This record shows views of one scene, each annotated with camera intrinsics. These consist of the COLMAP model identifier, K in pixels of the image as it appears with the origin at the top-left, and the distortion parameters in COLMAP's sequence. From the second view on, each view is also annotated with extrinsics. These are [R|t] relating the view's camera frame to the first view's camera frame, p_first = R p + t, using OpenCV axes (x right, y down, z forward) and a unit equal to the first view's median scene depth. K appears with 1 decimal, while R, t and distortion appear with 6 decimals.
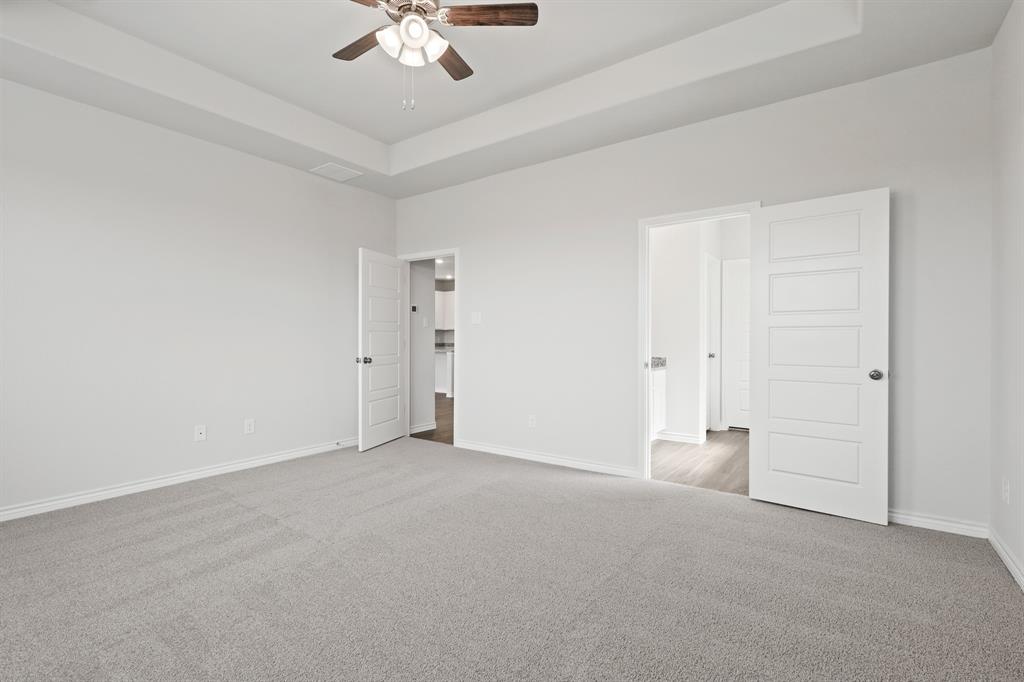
lens RADIAL K [[473.1, 0, 513.3], [0, 473.1, 336.8], [0, 0, 1]] dist [-0.001087, 0.000266]
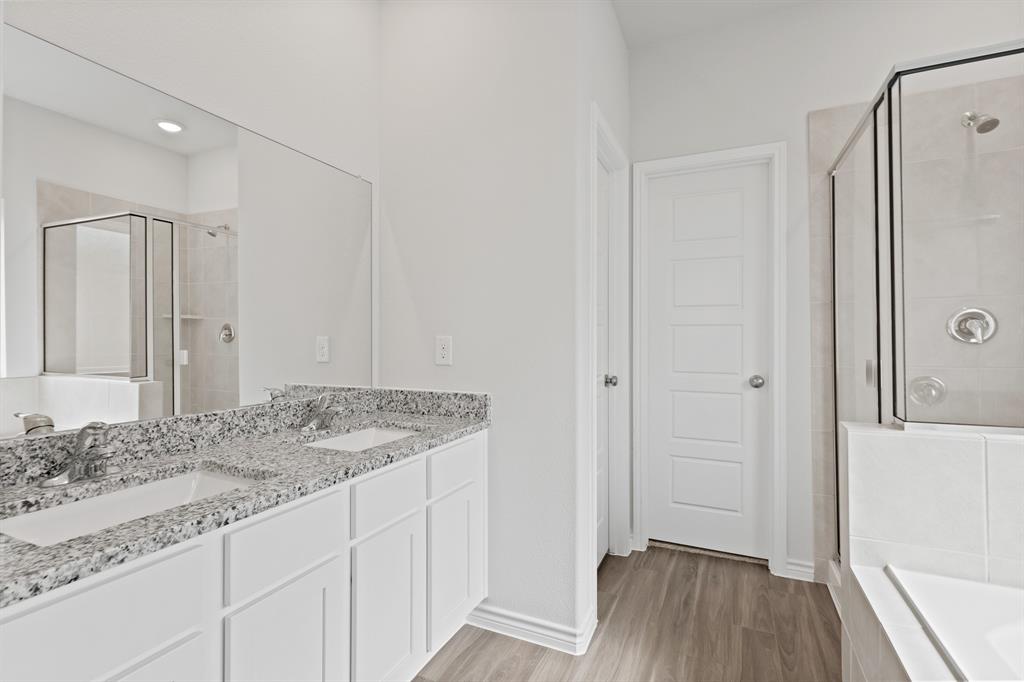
lens RADIAL K [[473.1, 0, 513.4], [0, 473.1, 340.0], [0, 0, 1]] dist [-0.001087, 0.000266]
pose [[0.980321, 0.001085, 0.197407, 0.248311], [0.001753, 0.999898, -0.014202, 0.007892], [-0.197402, 0.014269, 0.980219, 0.596489]]
